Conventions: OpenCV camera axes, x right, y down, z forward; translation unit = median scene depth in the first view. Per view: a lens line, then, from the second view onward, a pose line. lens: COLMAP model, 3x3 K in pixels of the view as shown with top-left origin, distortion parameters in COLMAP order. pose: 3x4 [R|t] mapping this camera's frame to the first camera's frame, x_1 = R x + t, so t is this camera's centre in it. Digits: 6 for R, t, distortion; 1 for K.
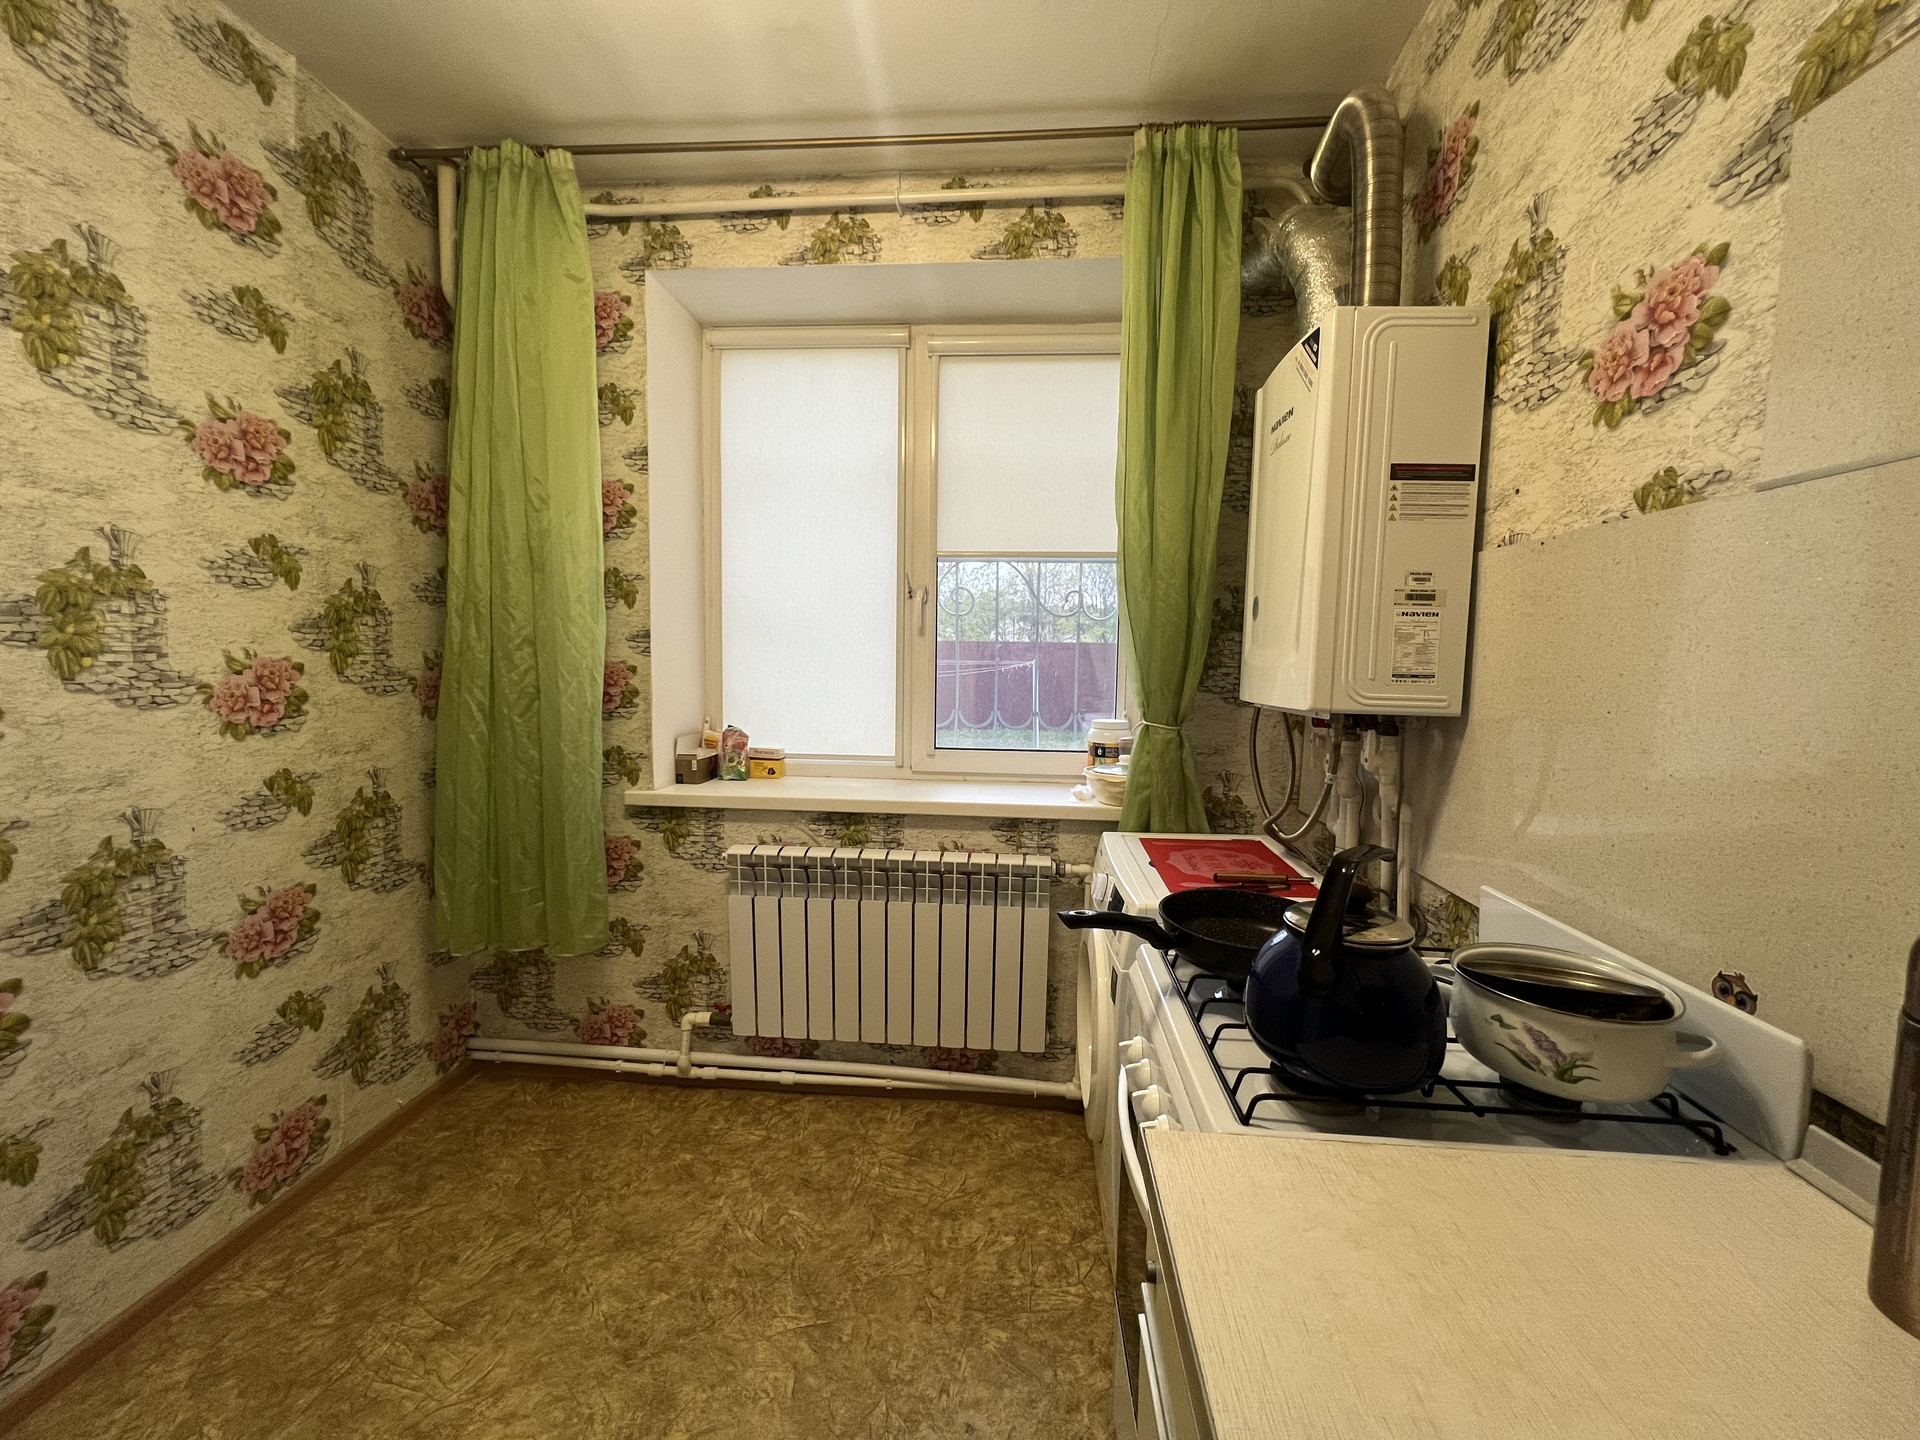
lens RADIAL K [[765.6, 0, 964.0], [0, 765.6, 720.8], [0, 0, 1]] dist [-0.003314, -0.000036]
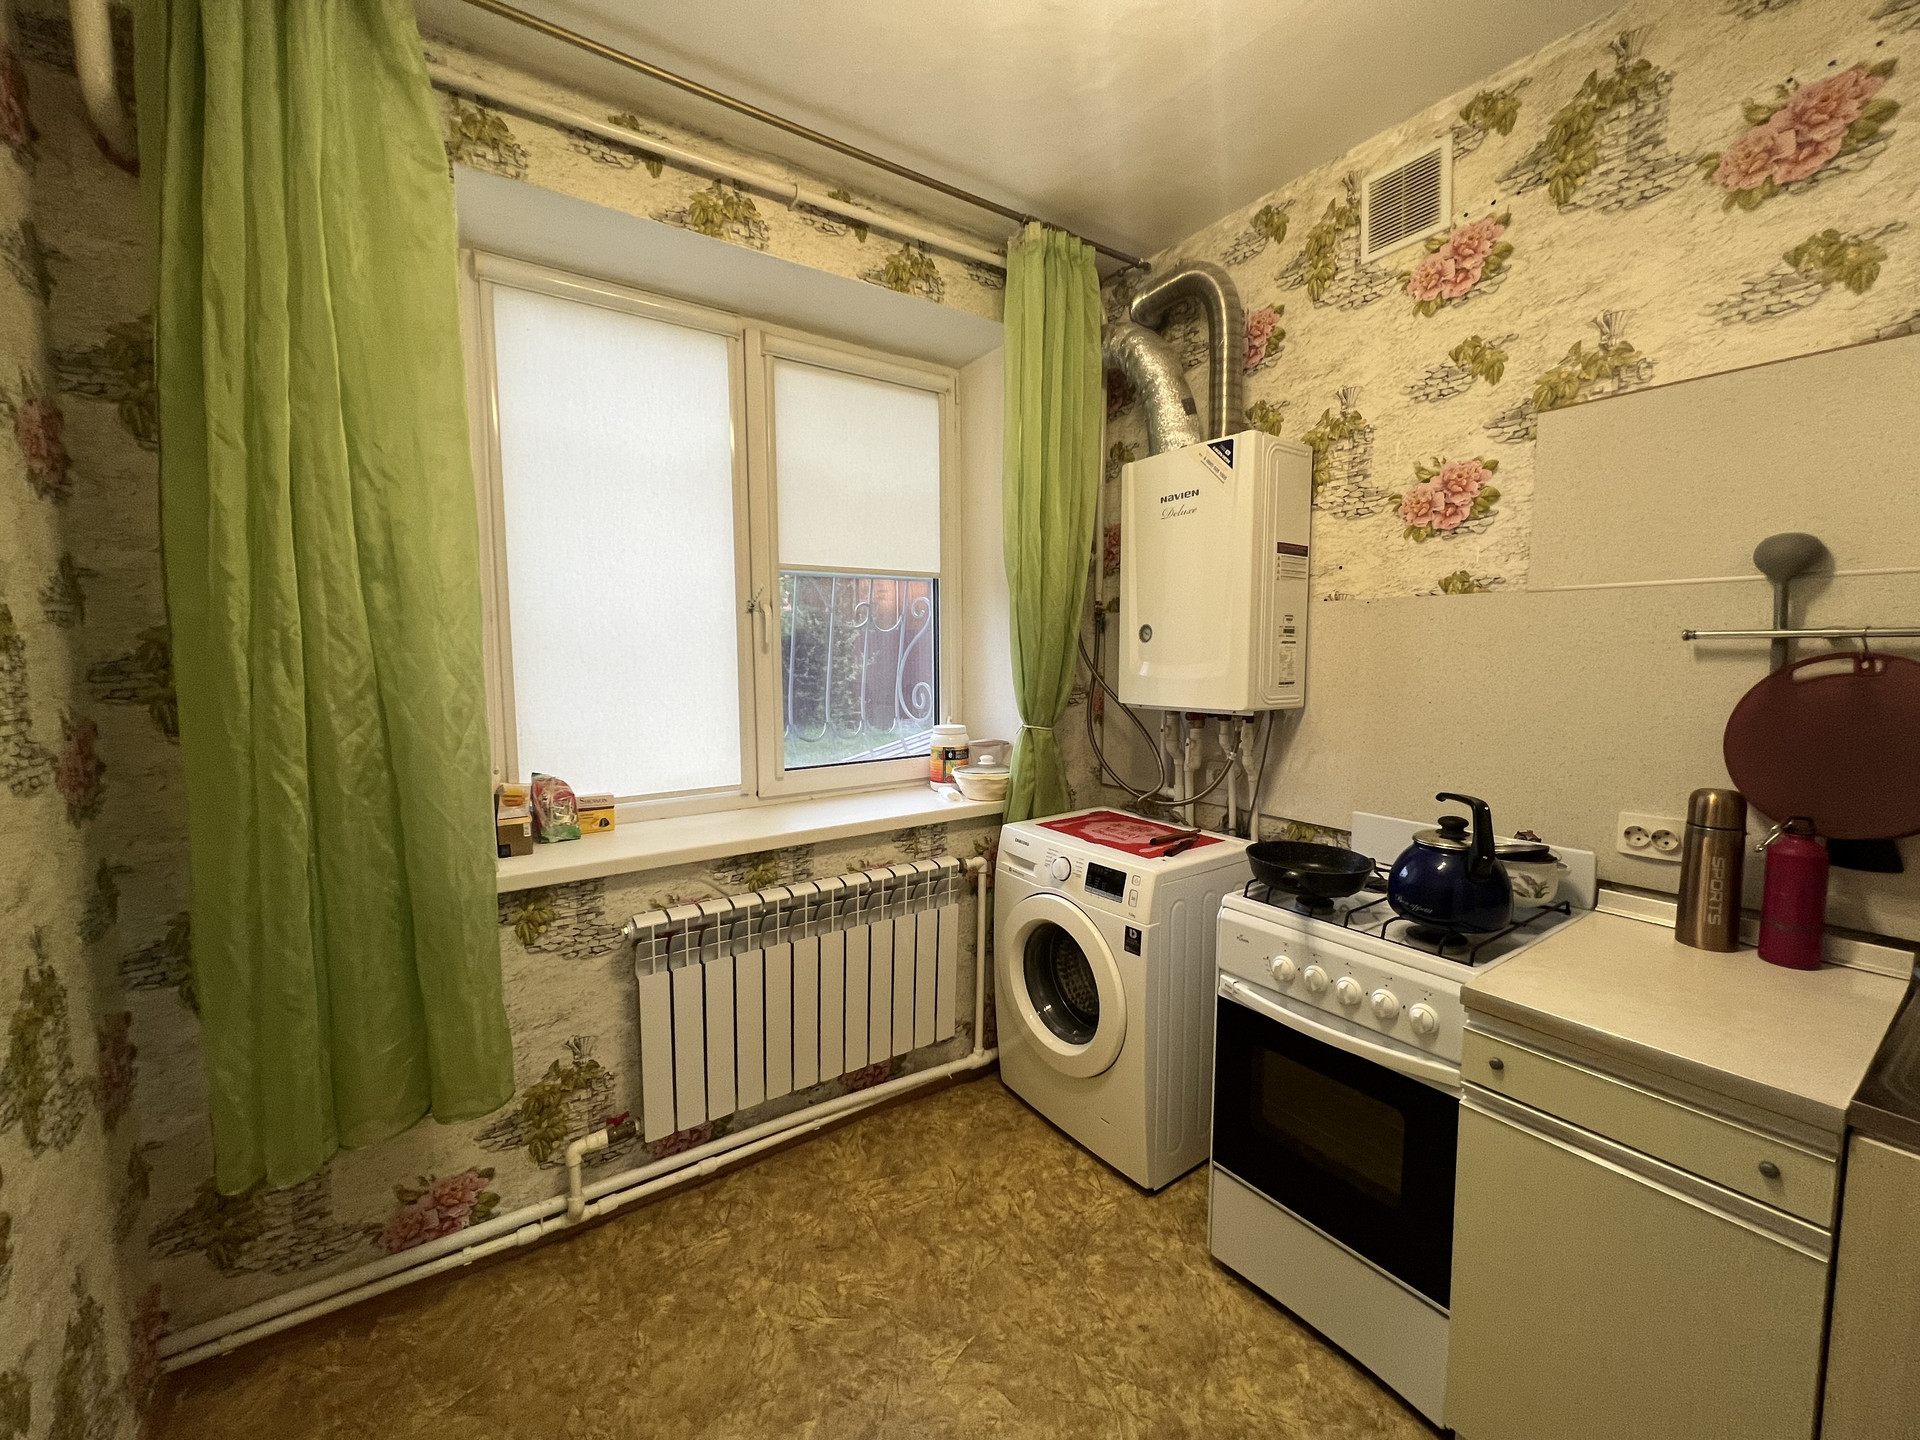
lens RADIAL K [[765.6, 0, 966.1], [0, 765.6, 721.8], [0, 0, 1]] dist [-0.003314, -0.000036]
pose [[0.774621, -0.081236, 0.627187, -0.556650], [0.071254, 0.996612, 0.041083, -0.058169], [-0.628399, 0.012866, 0.777785, 0.143538]]
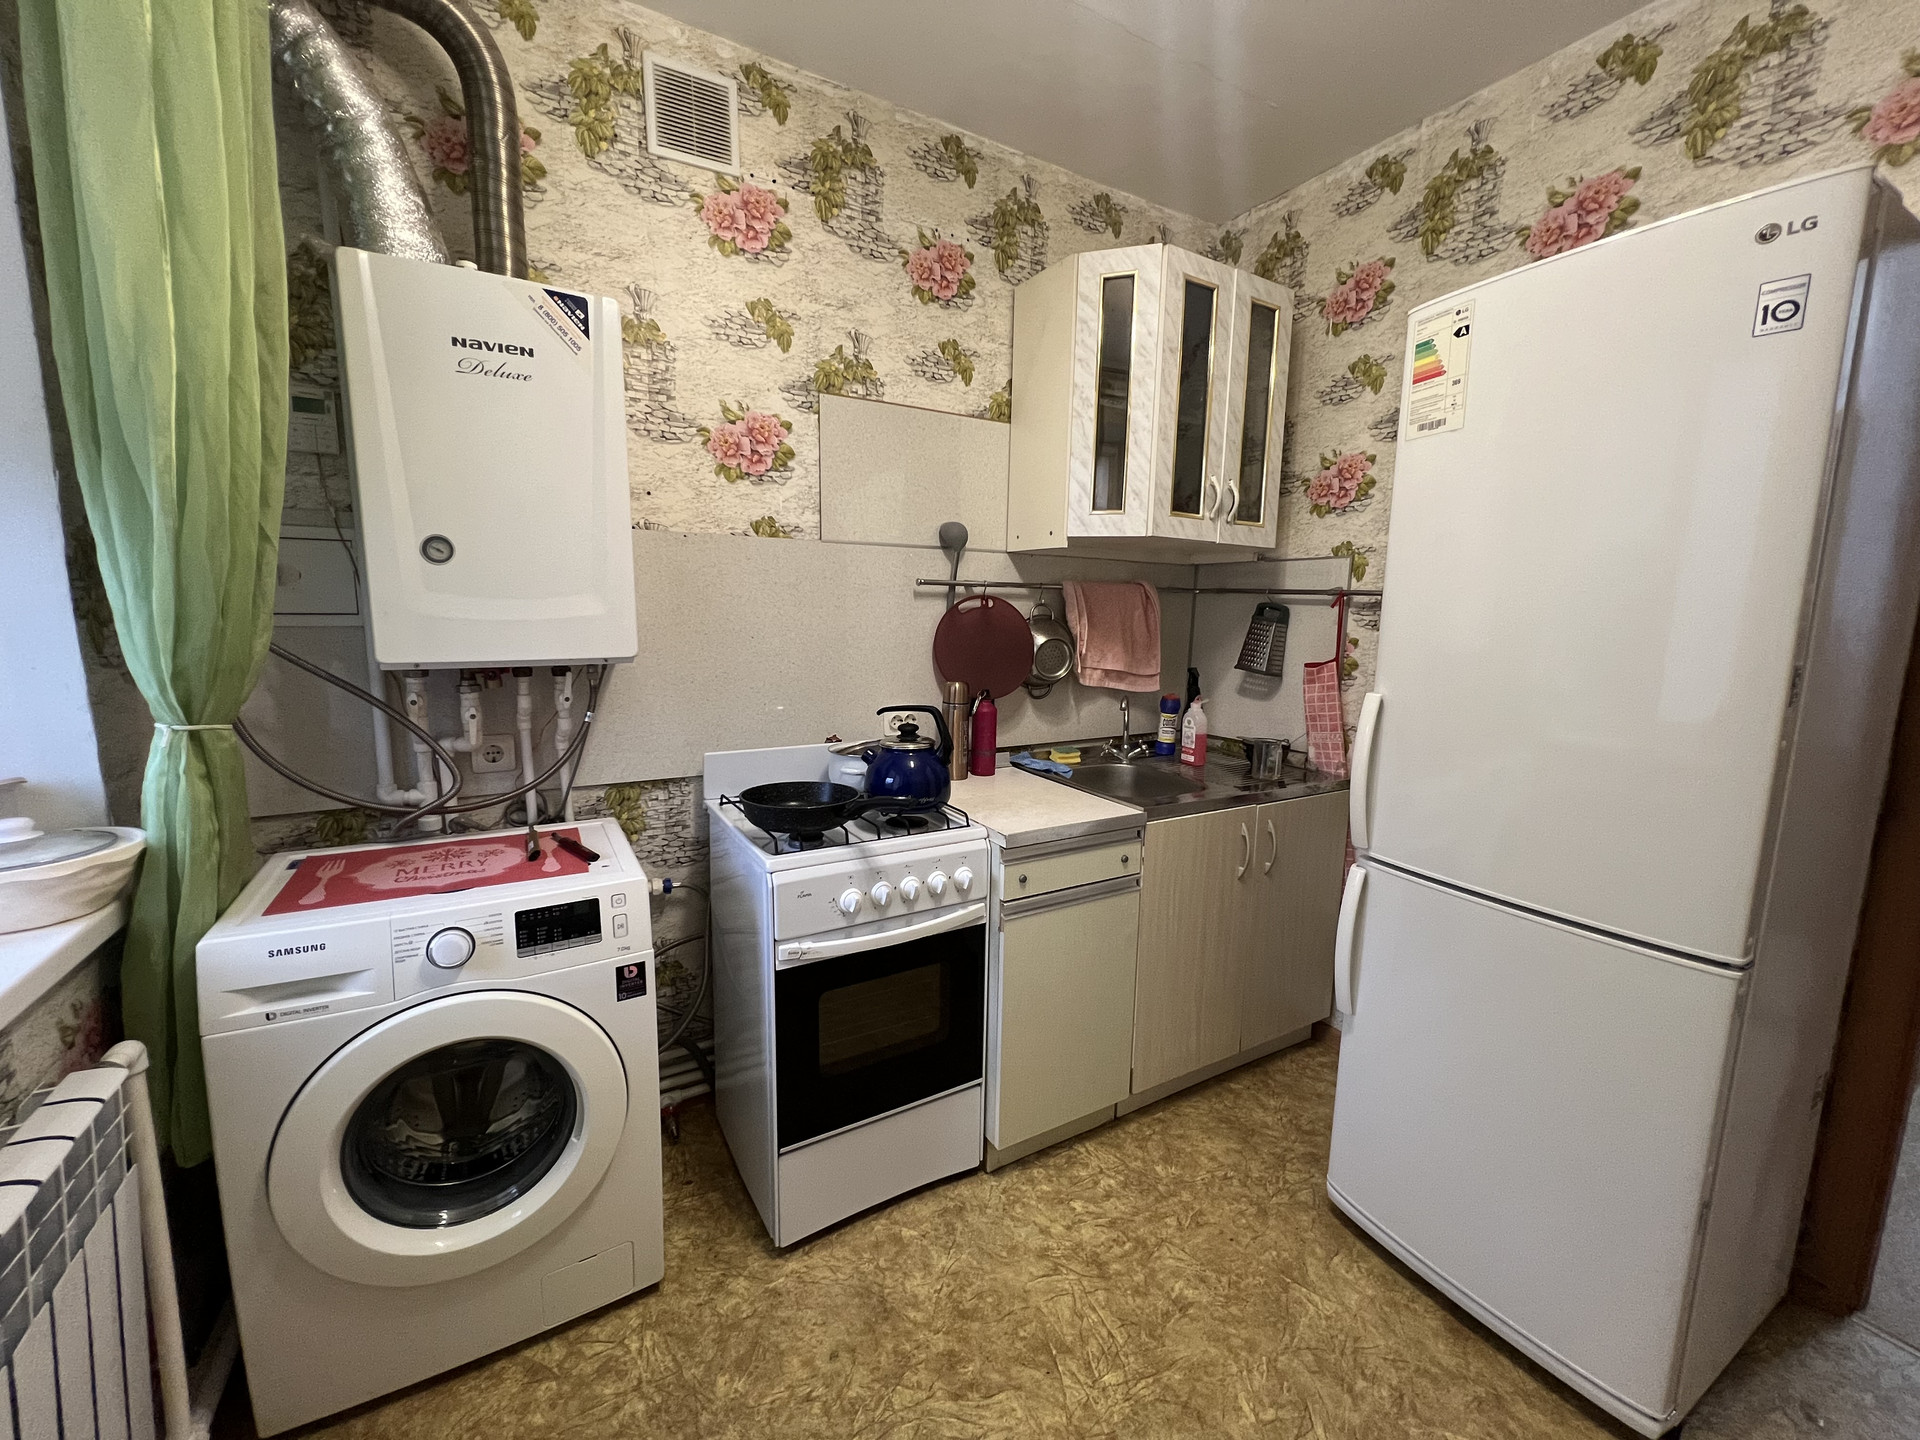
lens RADIAL K [[765.6, 0, 960.0], [0, 765.6, 718.4], [0, 0, 1]] dist [-0.003314, -0.000036]
pose [[-0.565222, -0.147782, 0.811594, -0.515950], [0.042273, 0.977342, 0.207403, -0.093484], [-0.823855, 0.151537, -0.546167, 0.817275]]
